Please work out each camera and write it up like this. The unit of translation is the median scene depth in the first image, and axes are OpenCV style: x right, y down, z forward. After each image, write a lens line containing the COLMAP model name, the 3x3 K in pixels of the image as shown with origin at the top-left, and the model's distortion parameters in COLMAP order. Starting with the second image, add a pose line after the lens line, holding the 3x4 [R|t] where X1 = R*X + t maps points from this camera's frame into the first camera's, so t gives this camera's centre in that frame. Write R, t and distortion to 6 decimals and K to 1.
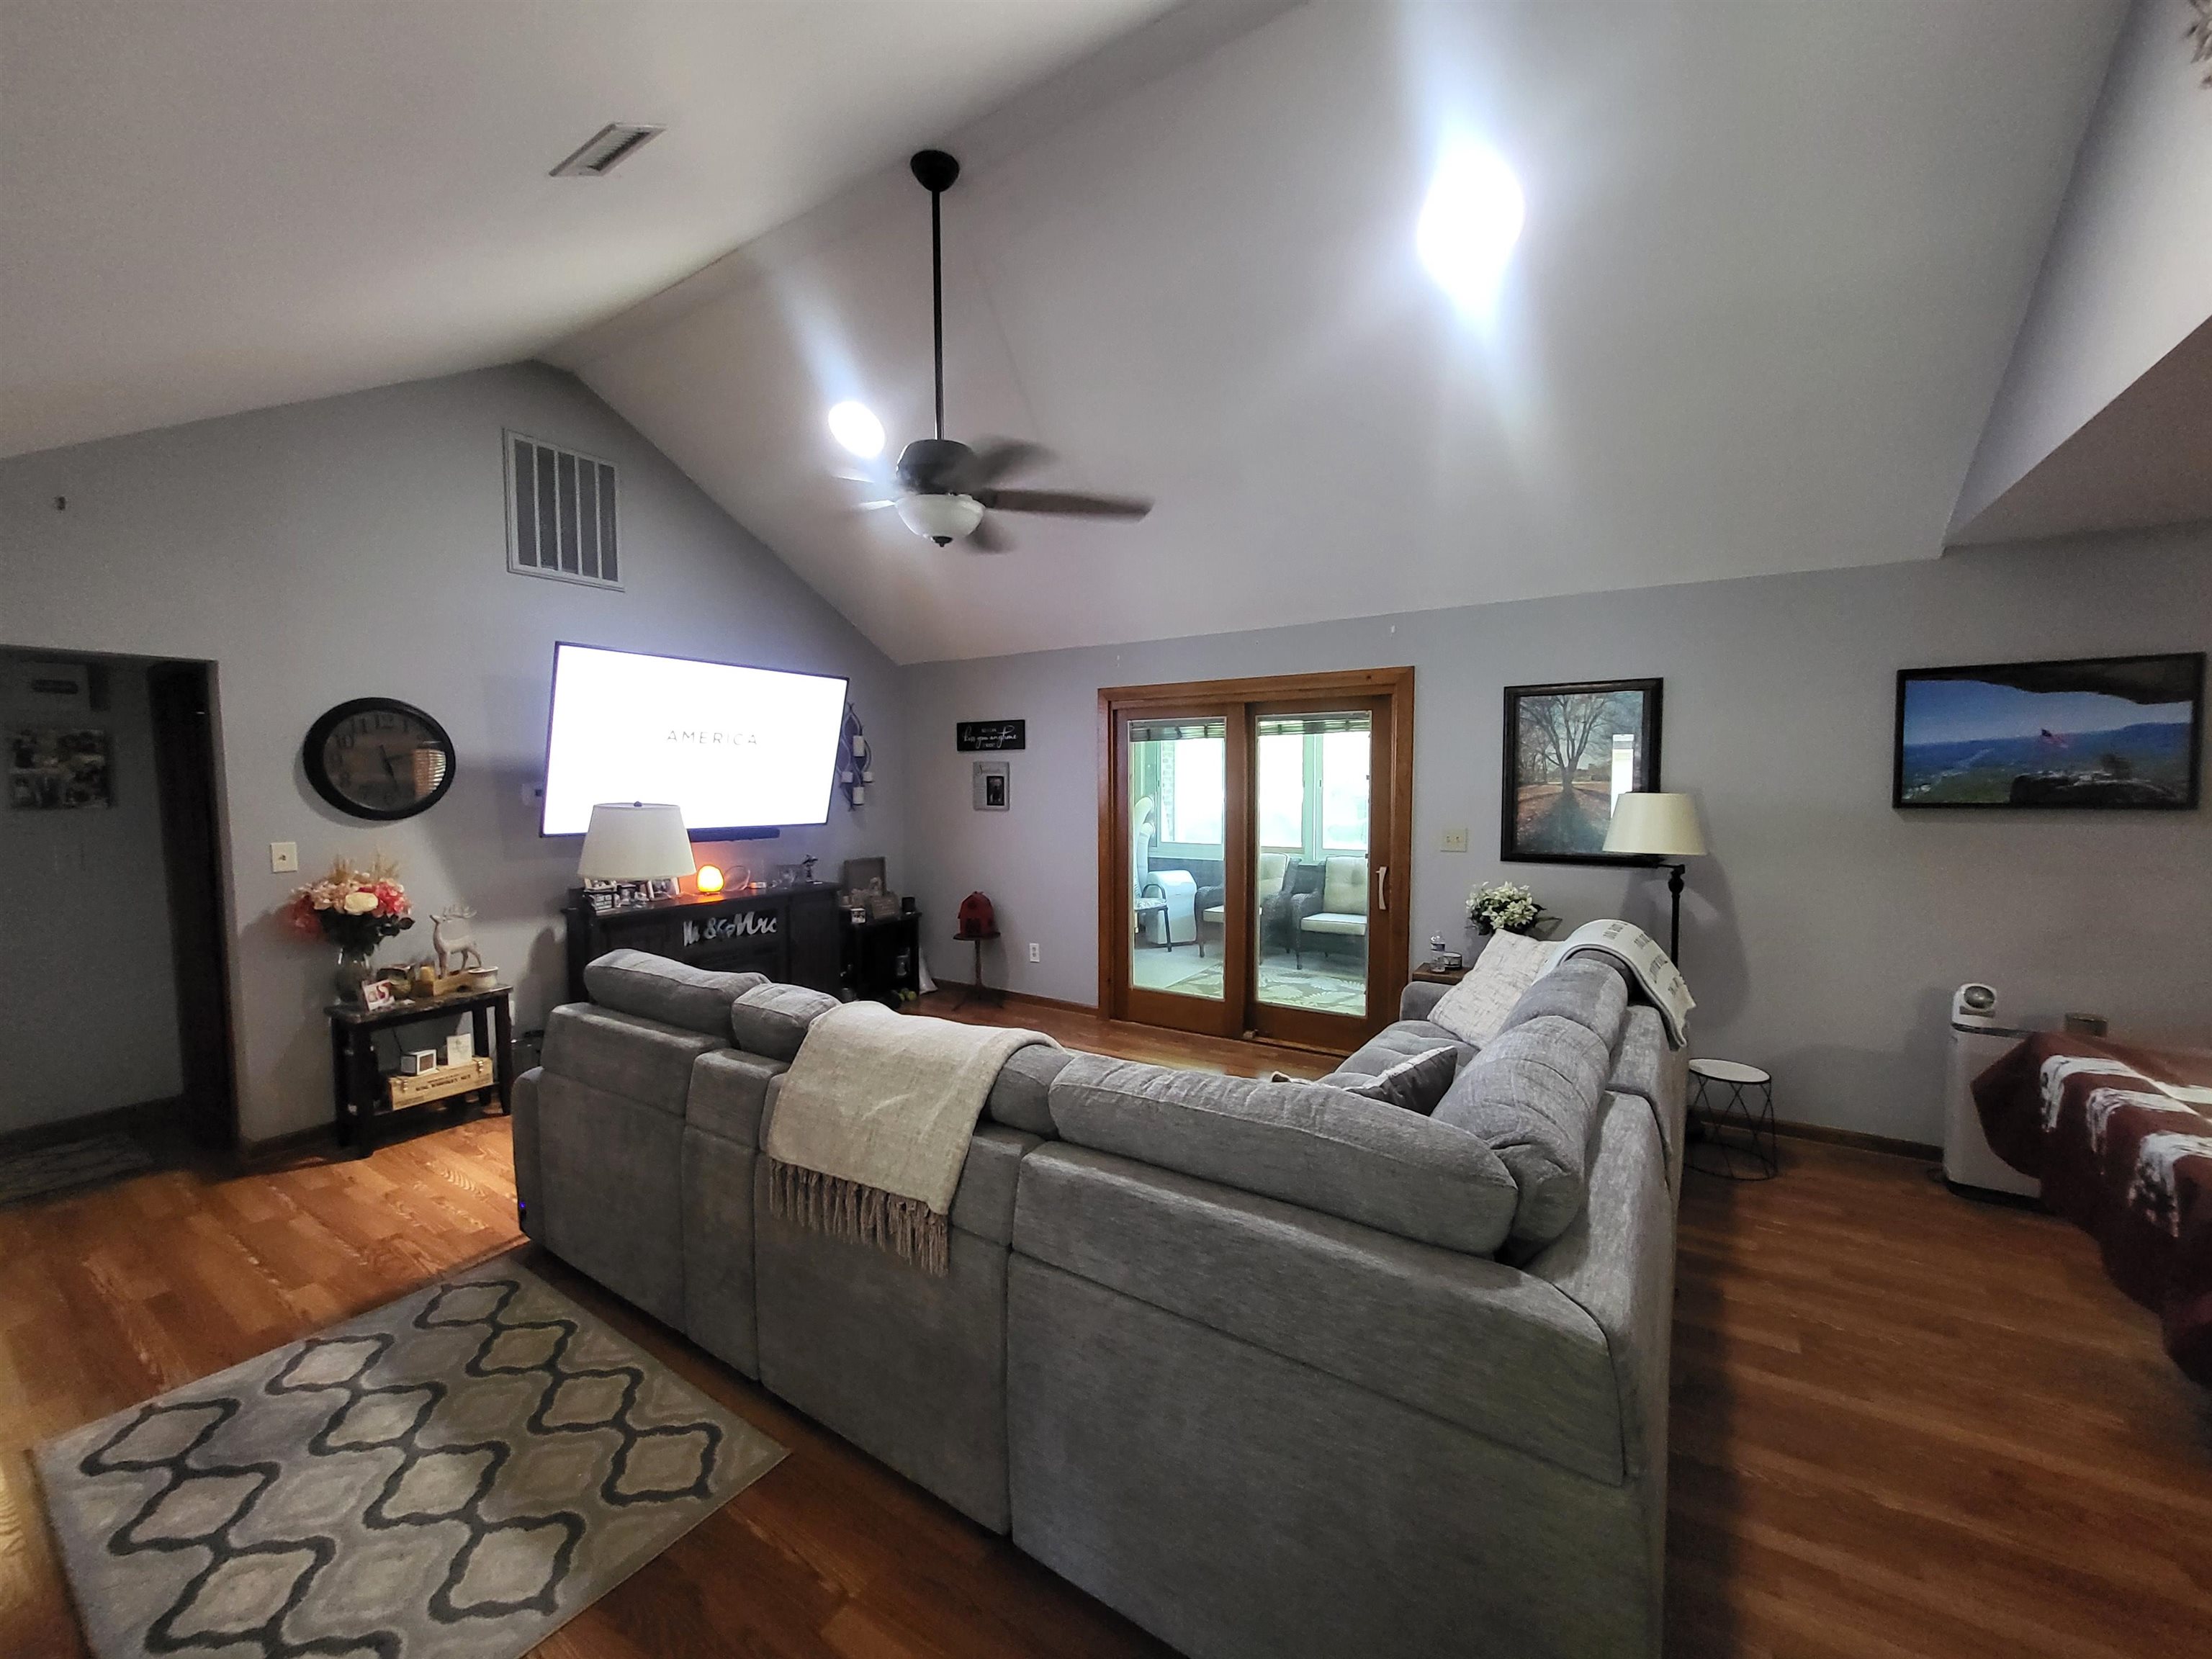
lens RADIAL K [[873.7, 0, 1107.1], [0, 873.7, 824.5], [0, 0, 1]] dist [-0.001700, -0.000686]
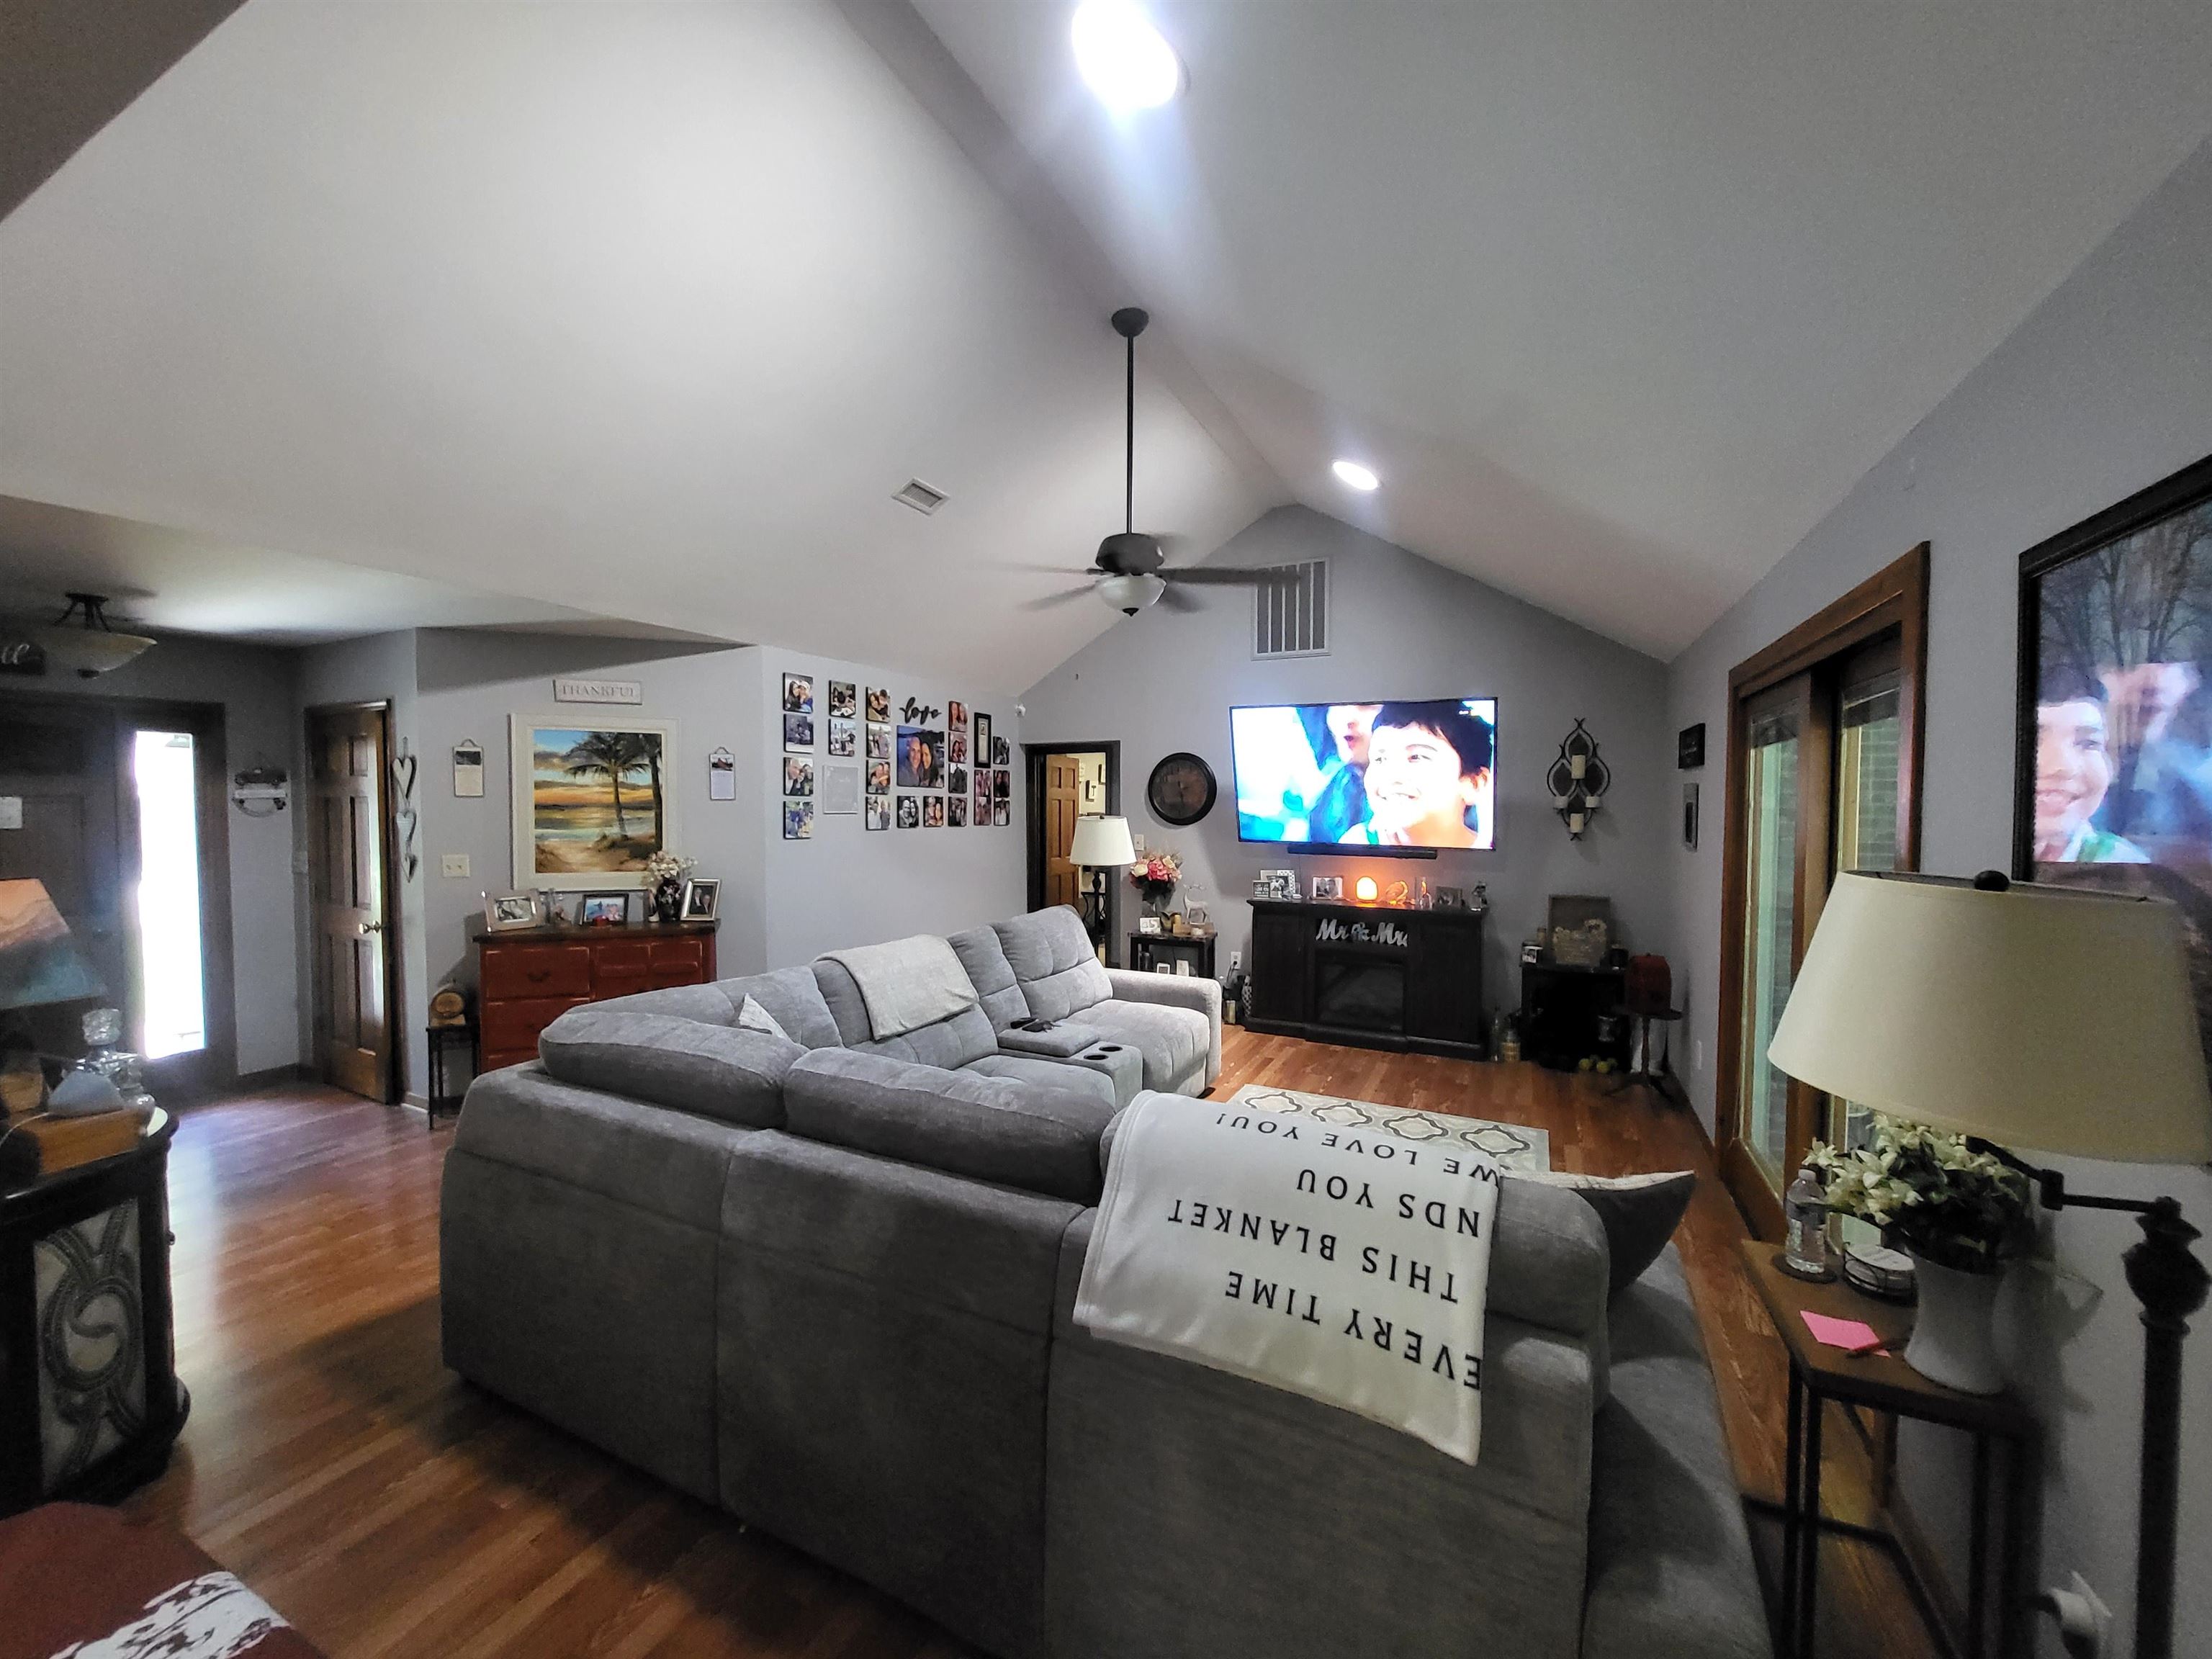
lens RADIAL K [[864.4, 0, 1110.4], [0, 864.4, 830.4], [0, 0, 1]] dist [-0.002611, -0.000200]
pose [[0.119706, 0.039689, -0.992016, 1.016462], [-0.058315, 0.997757, 0.032882, -0.052644], [0.991095, 0.053913, 0.121752, 0.821969]]
